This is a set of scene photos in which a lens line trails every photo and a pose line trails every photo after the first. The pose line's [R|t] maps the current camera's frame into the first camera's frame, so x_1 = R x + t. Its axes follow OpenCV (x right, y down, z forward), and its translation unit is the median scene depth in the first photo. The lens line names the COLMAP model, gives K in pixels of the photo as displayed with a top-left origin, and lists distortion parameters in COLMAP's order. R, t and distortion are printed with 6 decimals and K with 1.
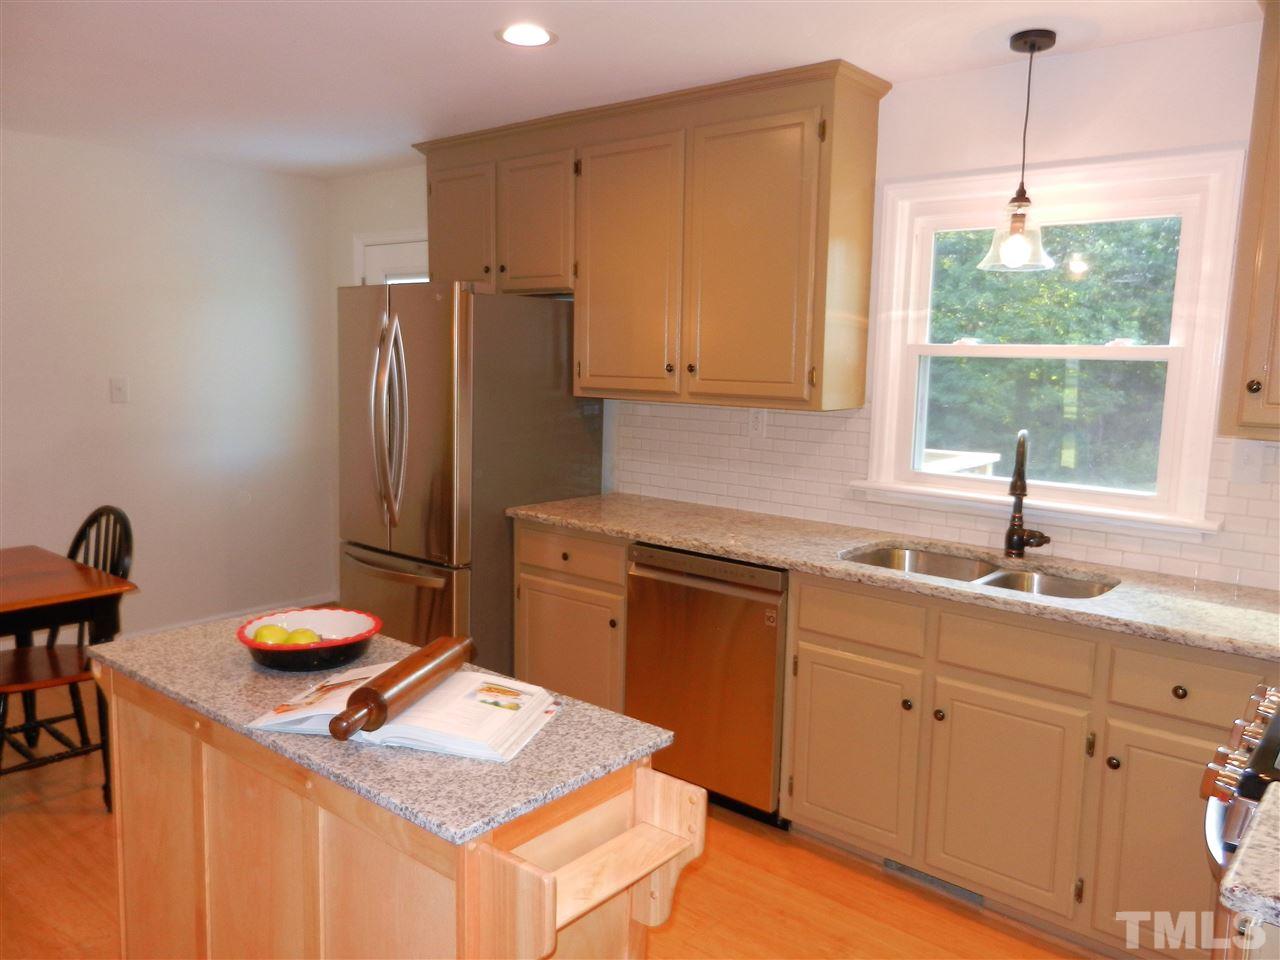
lens RADIAL K [[955.3, 0, 640.9], [0, 955.3, 479.7], [0, 0, 1]] dist [0.000852, -0.000467]
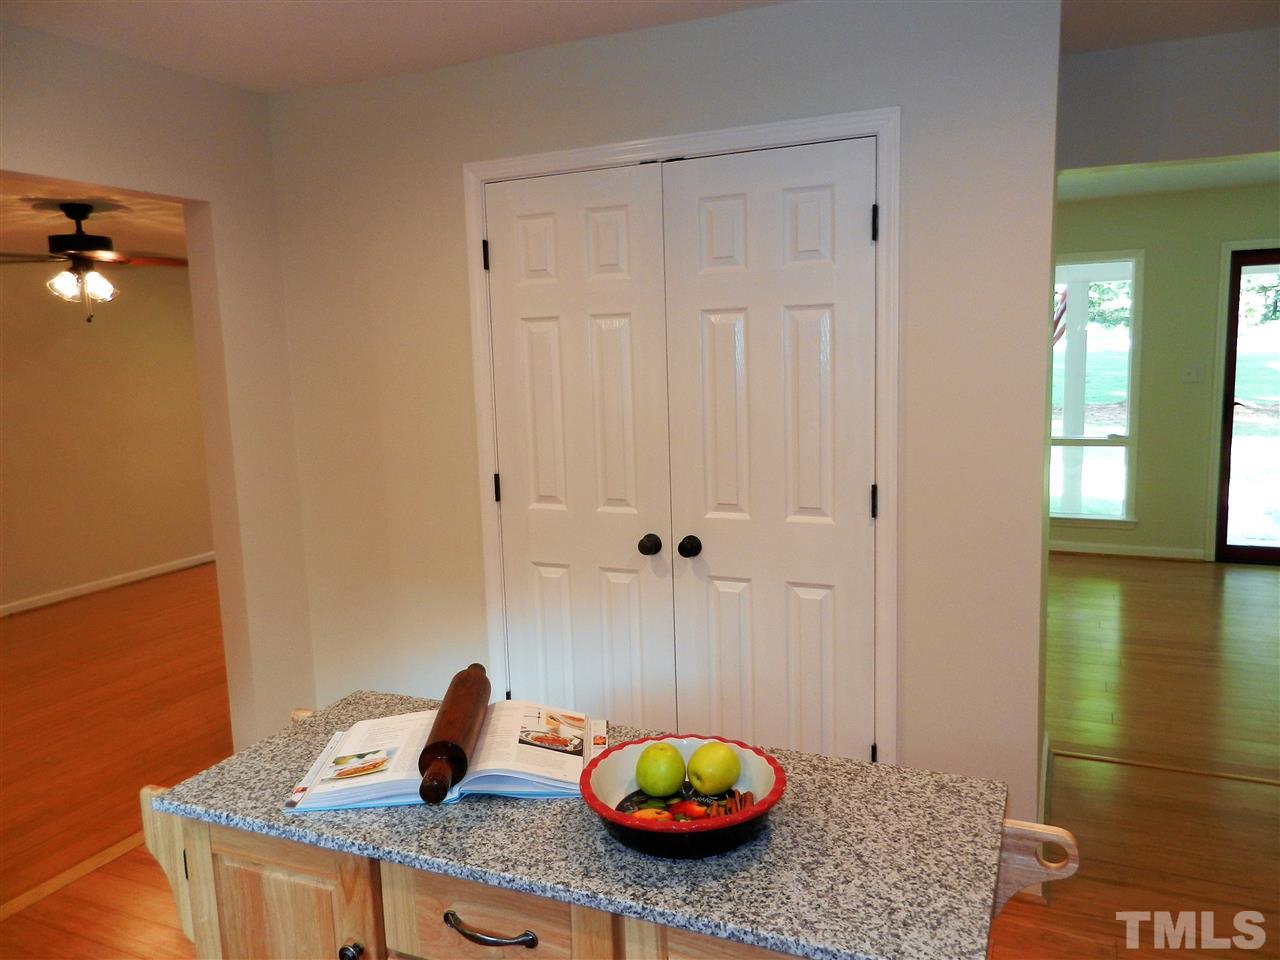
lens RADIAL K [[955.3, 0, 638.5], [0, 955.3, 481.7], [0, 0, 1]] dist [0.000852, -0.000467]
pose [[-0.964078, 0.046380, -0.261539, -0.182082], [-0.021713, 0.967581, 0.251624, -0.251414], [0.264731, 0.248264, -0.931817, 1.867221]]
